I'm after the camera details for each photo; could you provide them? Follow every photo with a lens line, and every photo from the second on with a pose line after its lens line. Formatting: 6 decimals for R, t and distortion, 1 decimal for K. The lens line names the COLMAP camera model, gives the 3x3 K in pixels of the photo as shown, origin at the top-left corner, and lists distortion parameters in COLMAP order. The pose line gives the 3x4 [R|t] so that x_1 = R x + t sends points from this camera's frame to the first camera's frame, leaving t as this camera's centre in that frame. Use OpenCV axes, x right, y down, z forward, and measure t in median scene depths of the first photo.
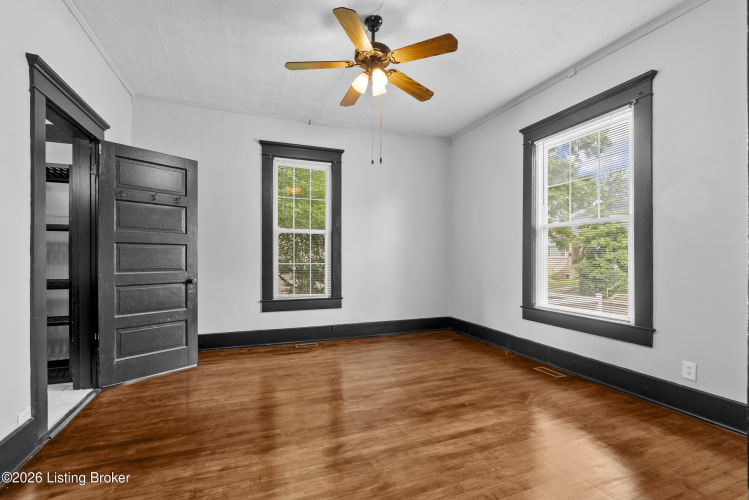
lens RADIAL K [[333.7, 0, 373.9], [0, 333.7, 254.1], [0, 0, 1]] dist [-0.004788, 0.000530]
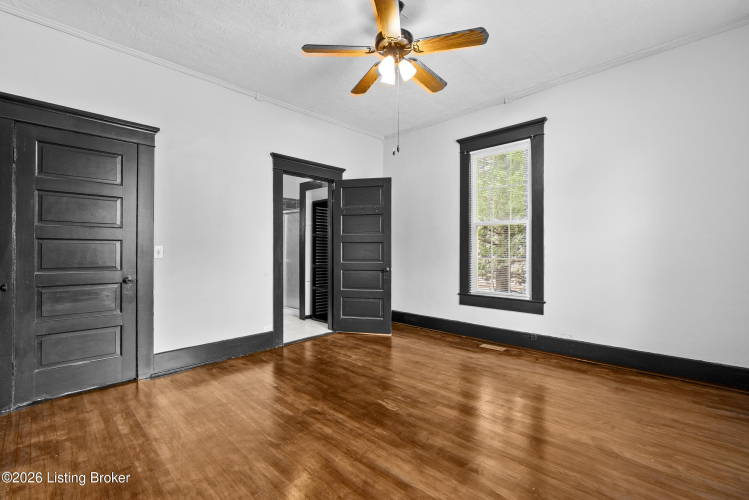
lens RADIAL K [[333.7, 0, 373.9], [0, 333.7, 254.1], [0, 0, 1]] dist [-0.004788, 0.000530]
pose [[0.431254, 0.014597, -0.902112, 0.608690], [0.010418, 0.999722, 0.021157, -0.009077], [0.902170, -0.018522, 0.430982, 0.391707]]
